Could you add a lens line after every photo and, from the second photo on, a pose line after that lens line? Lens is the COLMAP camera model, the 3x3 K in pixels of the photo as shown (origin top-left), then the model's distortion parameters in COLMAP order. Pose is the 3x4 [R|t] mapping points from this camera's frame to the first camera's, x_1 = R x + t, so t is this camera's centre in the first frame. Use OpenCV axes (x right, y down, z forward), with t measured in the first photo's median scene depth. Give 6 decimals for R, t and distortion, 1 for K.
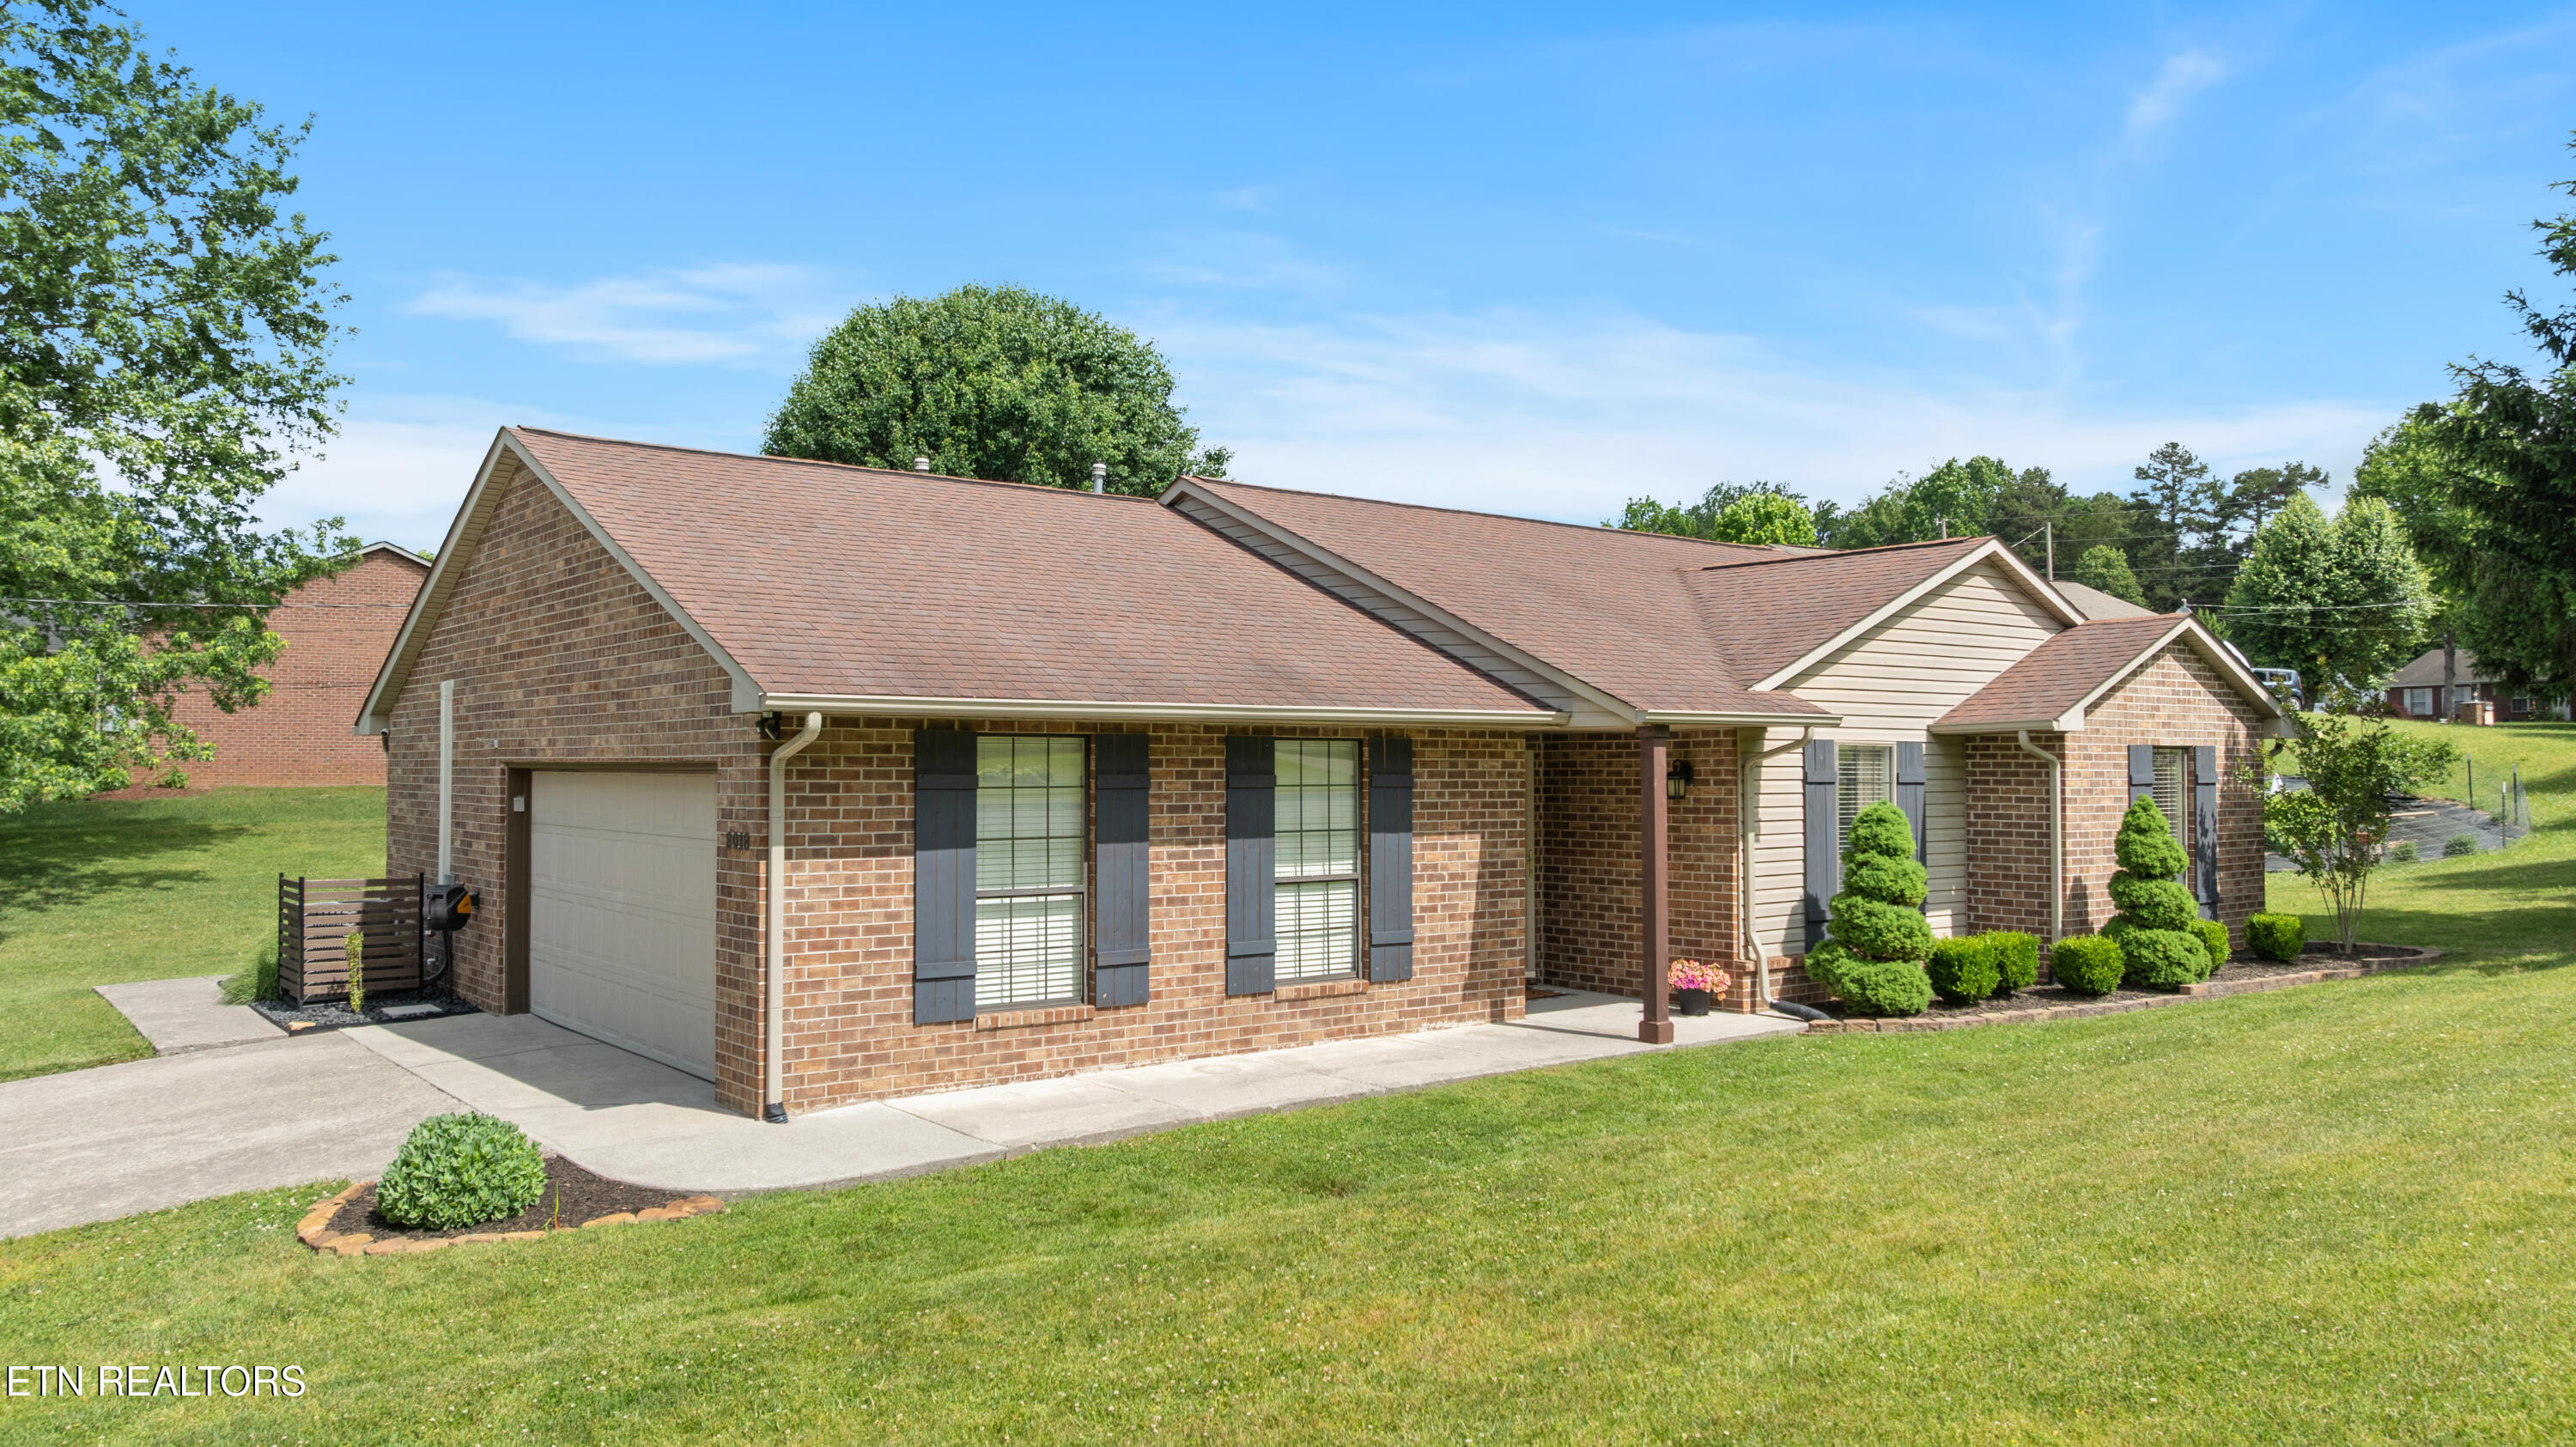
lens RADIAL K [[1675.4, 0, 1288.0], [0, 1675.4, 723.5], [0, 0, 1]] dist [0.035900, -0.106500]
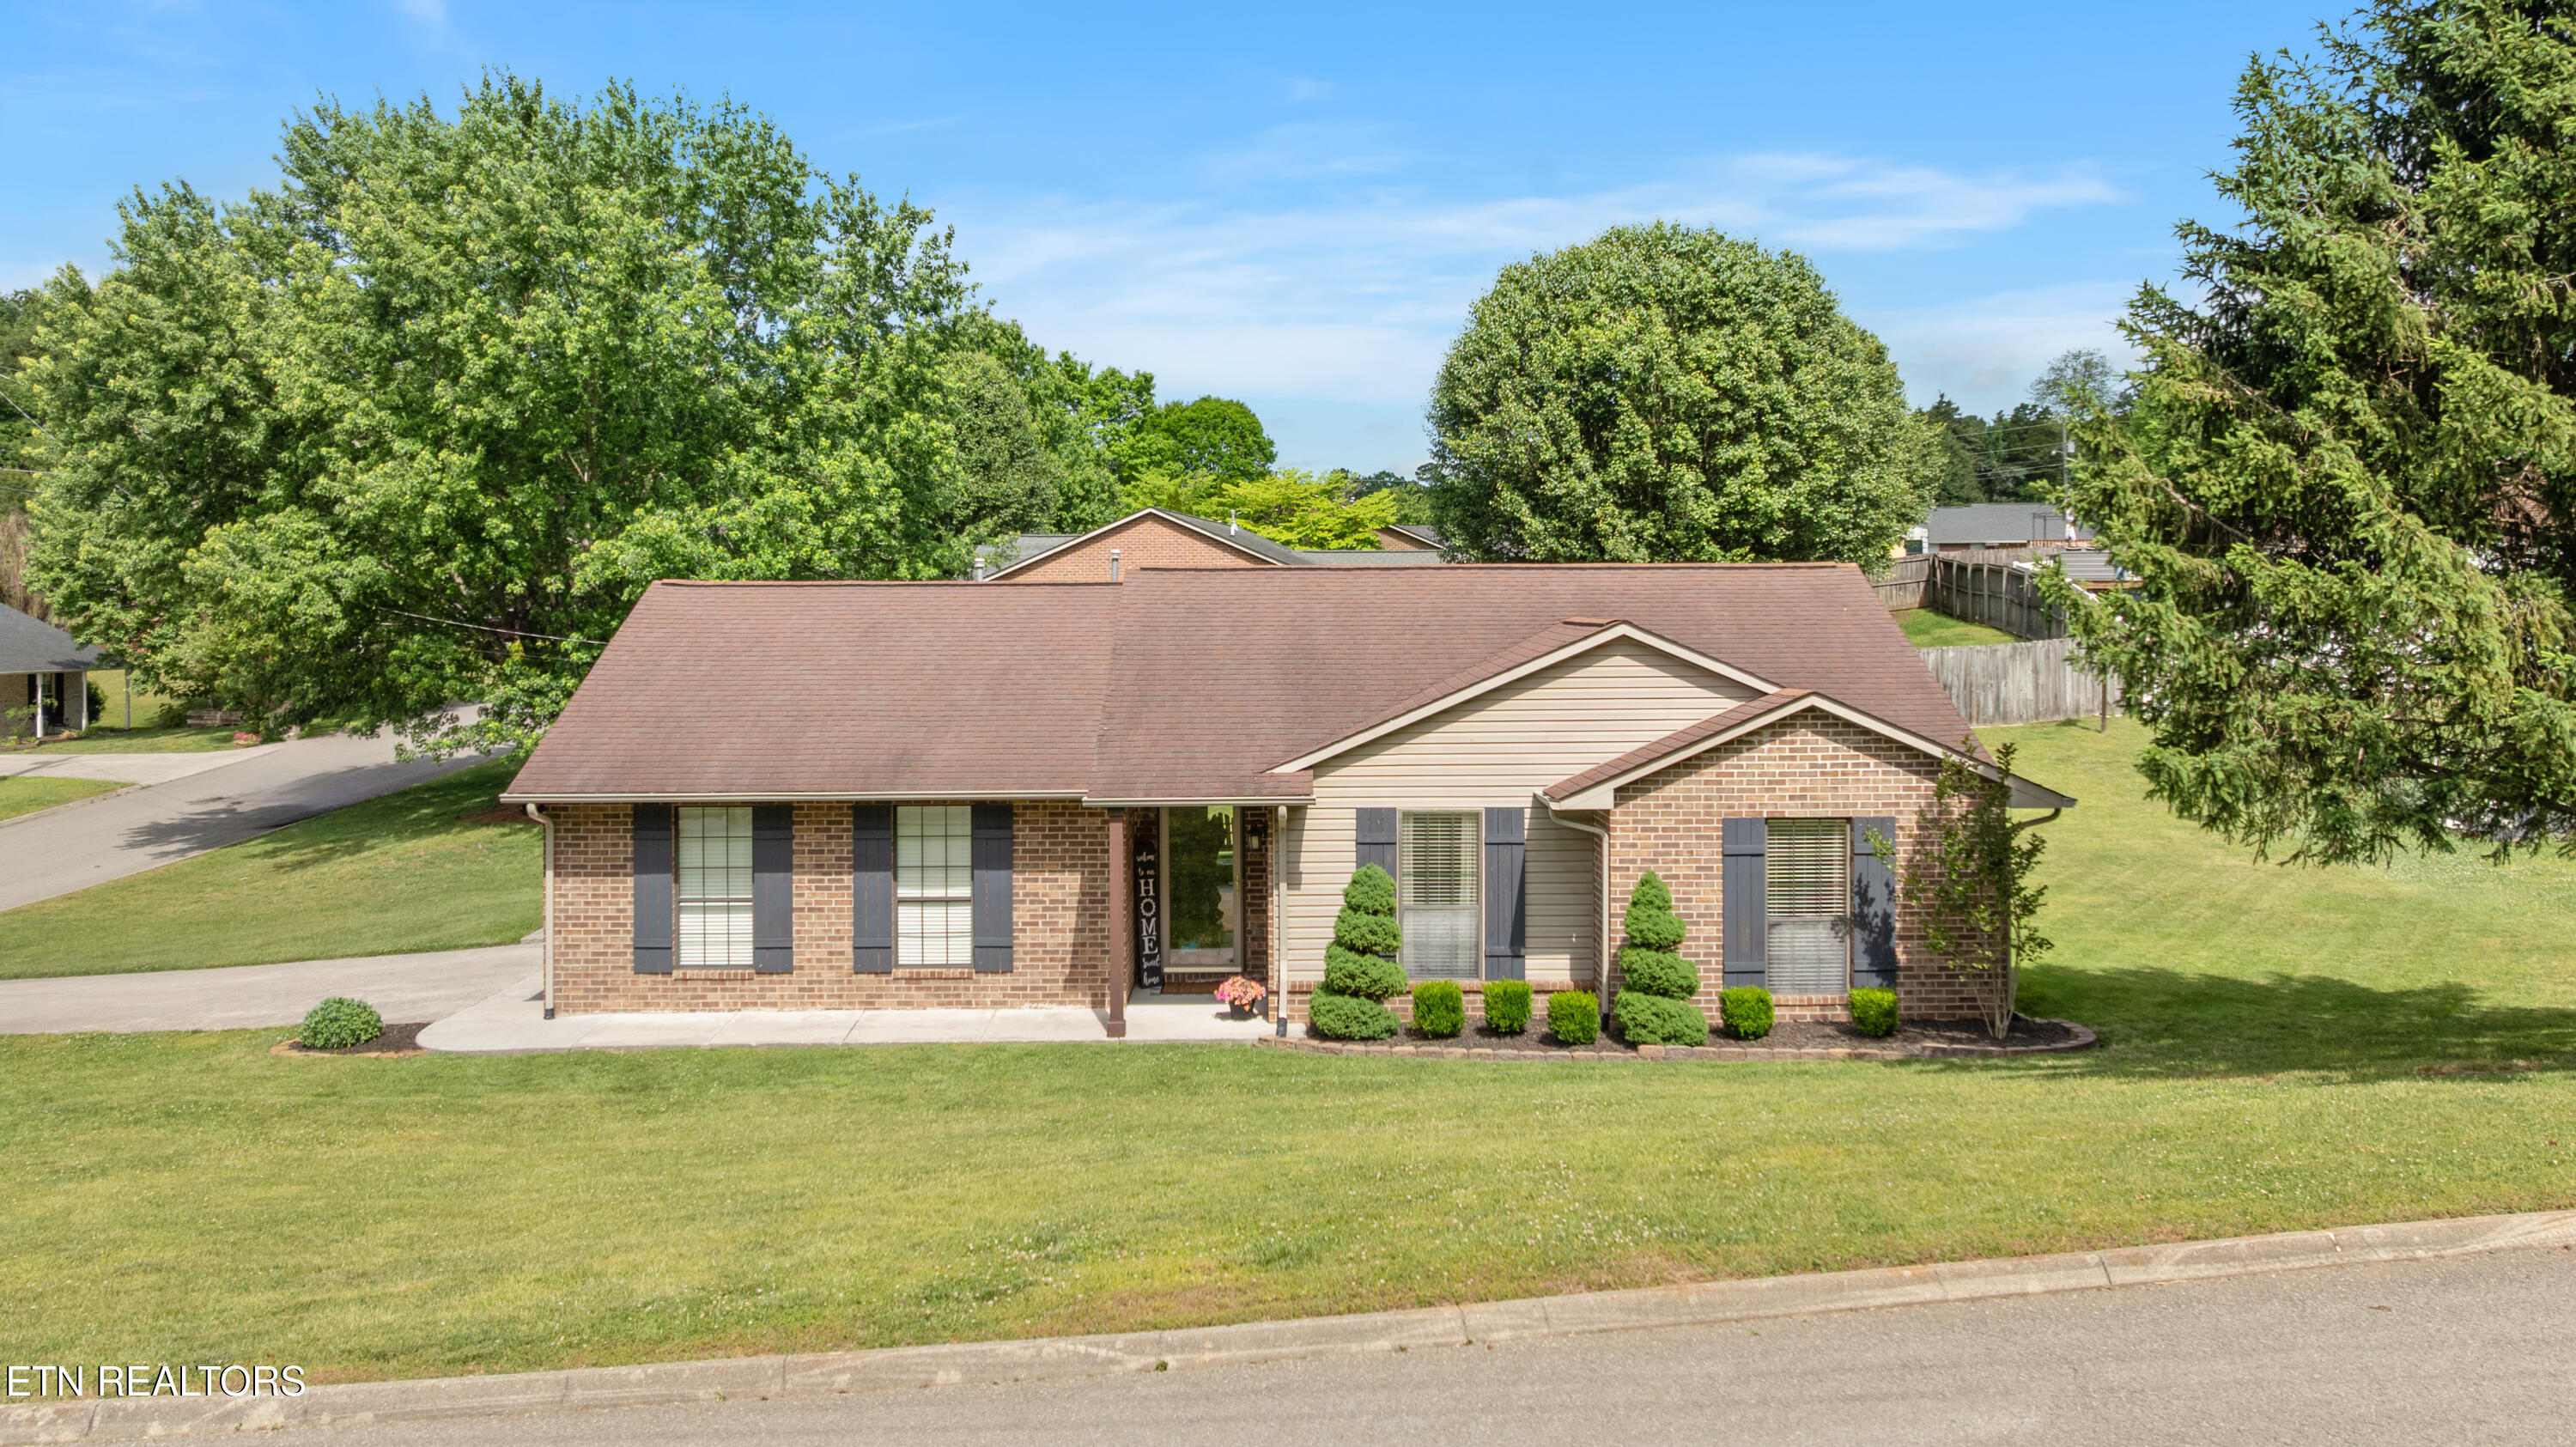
lens RADIAL K [[1762.8, 0, 1288.0], [0, 1762.8, 723.5], [0, 0, 1]] dist [-0.018050, 0.003502]
pose [[0.833306, 0.025342, -0.552231, 1.128714], [0.014763, 0.997572, 0.068056, -0.162599], [0.552615, -0.064864, 0.830909, -0.107747]]
